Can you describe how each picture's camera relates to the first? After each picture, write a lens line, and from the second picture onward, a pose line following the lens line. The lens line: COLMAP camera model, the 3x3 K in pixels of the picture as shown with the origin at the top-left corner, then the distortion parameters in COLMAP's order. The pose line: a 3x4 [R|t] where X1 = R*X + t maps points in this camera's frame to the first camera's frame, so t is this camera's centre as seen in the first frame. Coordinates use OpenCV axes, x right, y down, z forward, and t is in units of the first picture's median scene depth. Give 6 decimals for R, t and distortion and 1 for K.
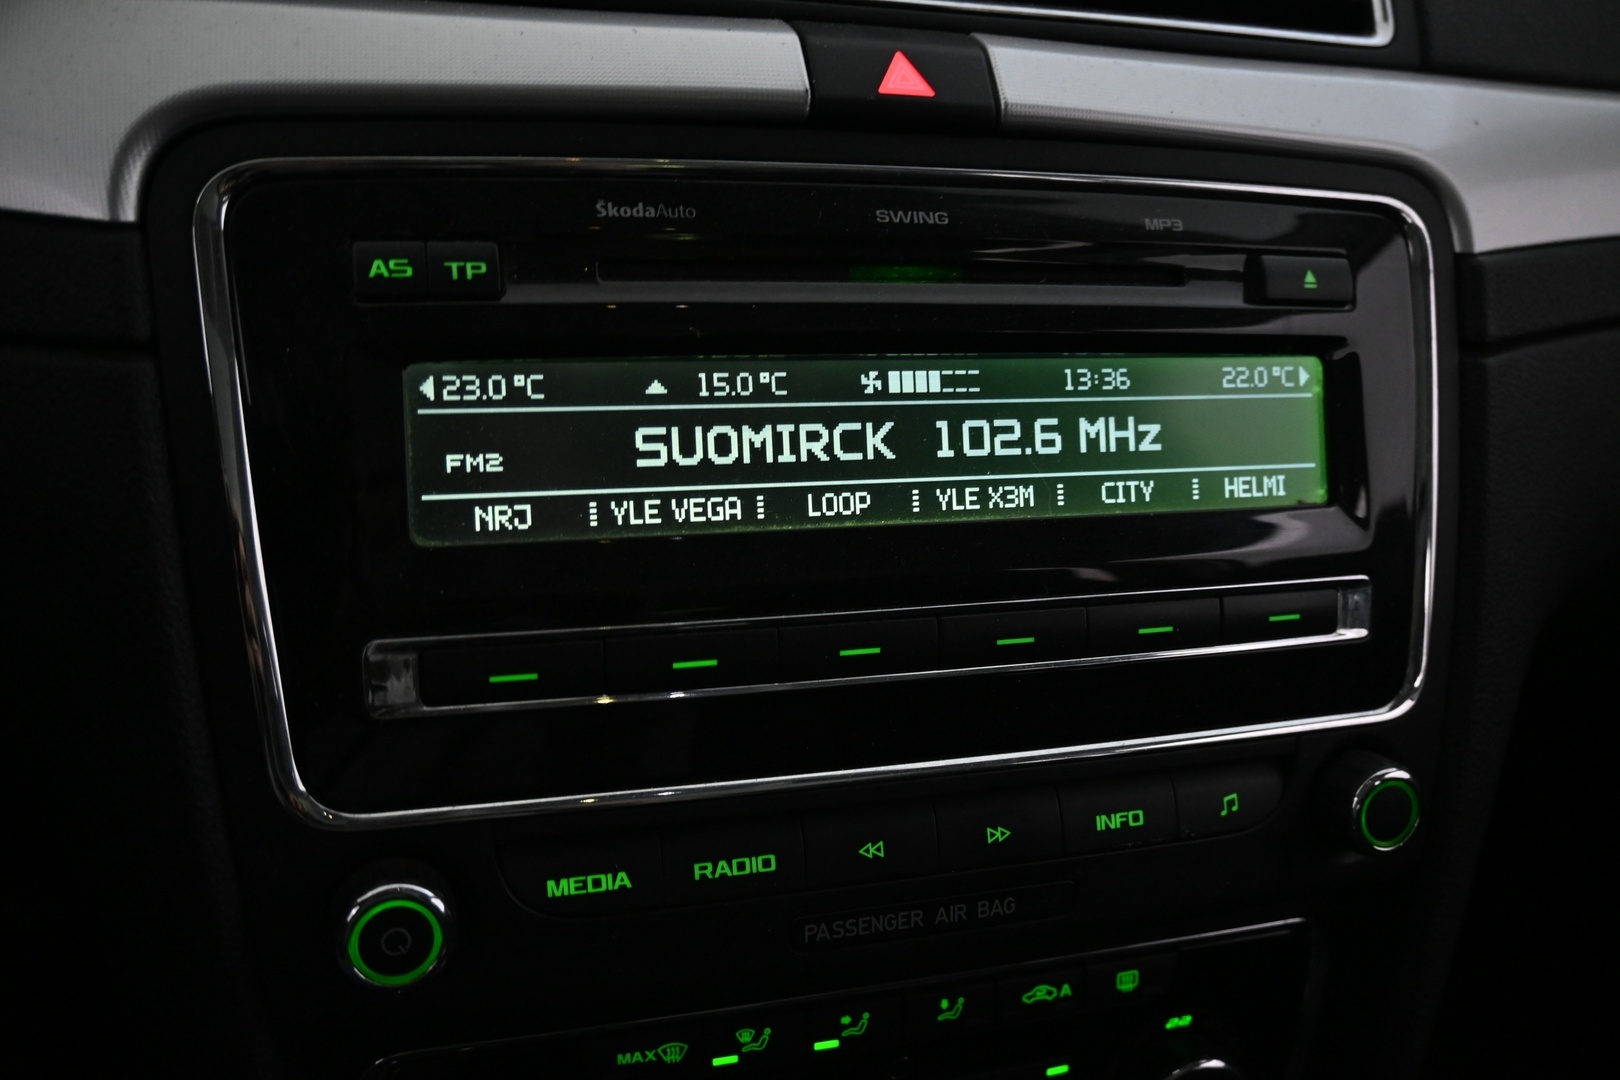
lens RADIAL K [[1403.8, 0, 808.7], [0, 1403.8, 540.1], [0, 0, 1]] dist [-0.009042, 0.025655]
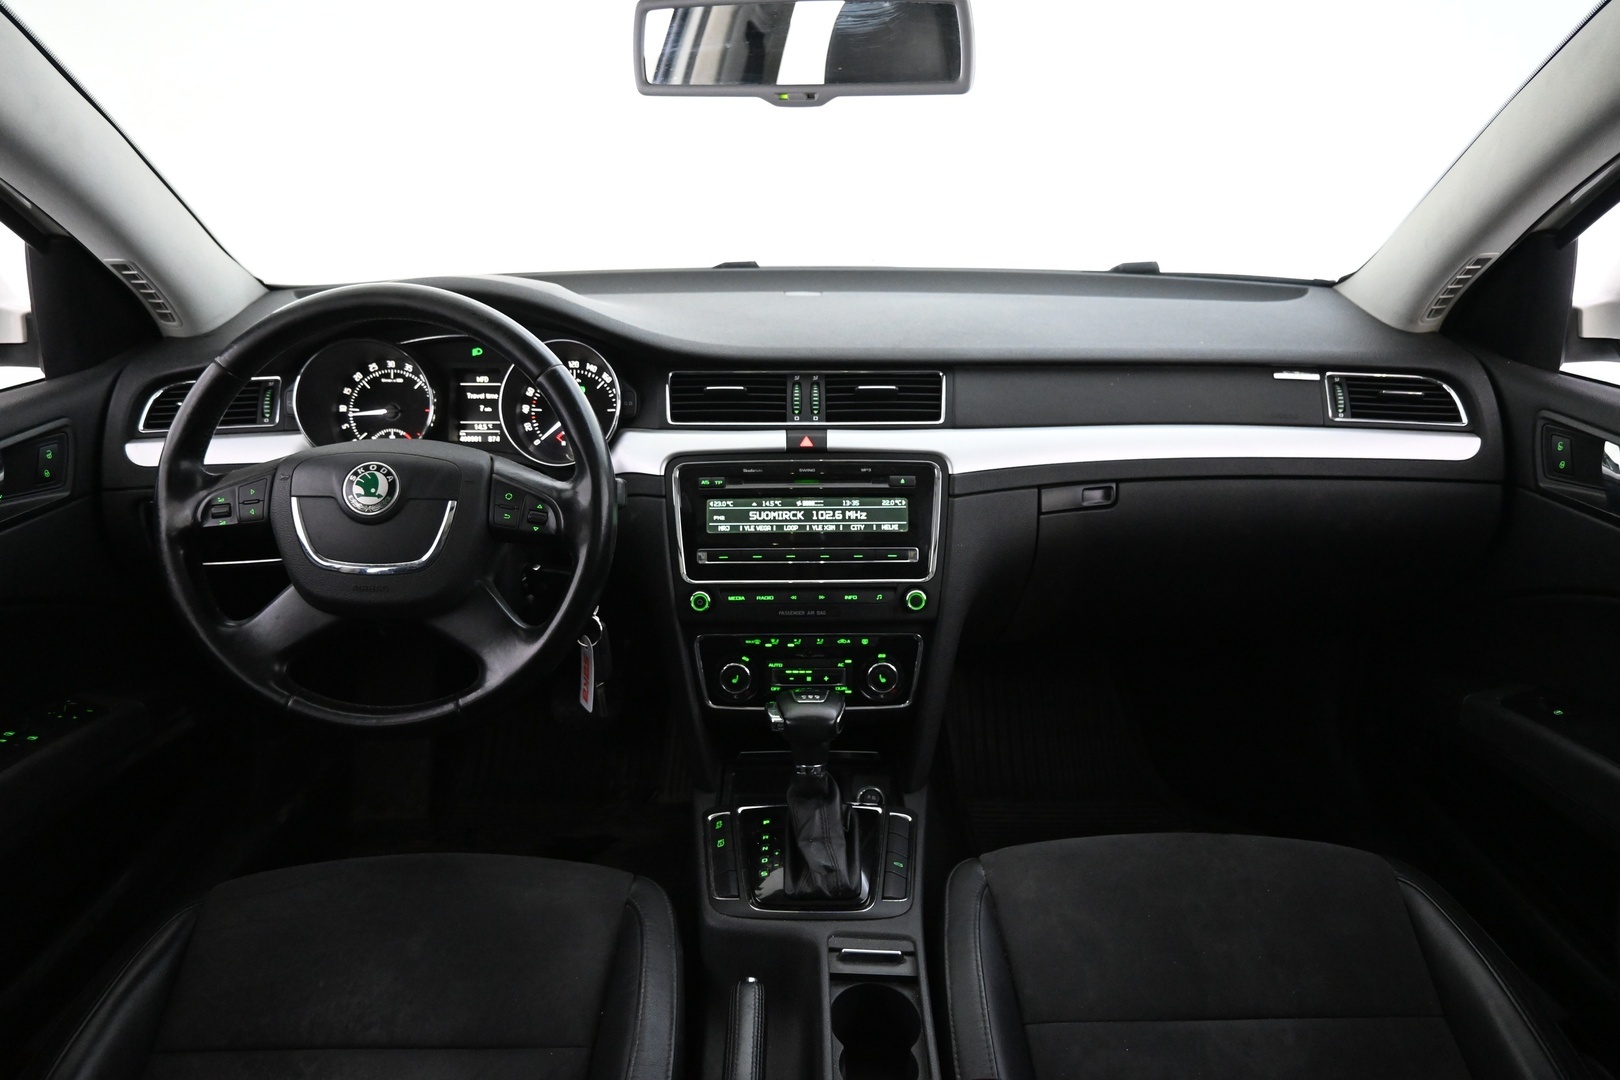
lens RADIAL K [[1104.5, 0, 819.0], [0, 1104.5, 547.5], [0, 0, 1]] dist [-0.003505, 0.001071]
pose [[0.953909, 0.015974, -0.299670, 1.250672], [-0.039029, 0.996705, -0.071108, 0.307998], [0.297547, 0.079527, 0.951389, -2.597723]]
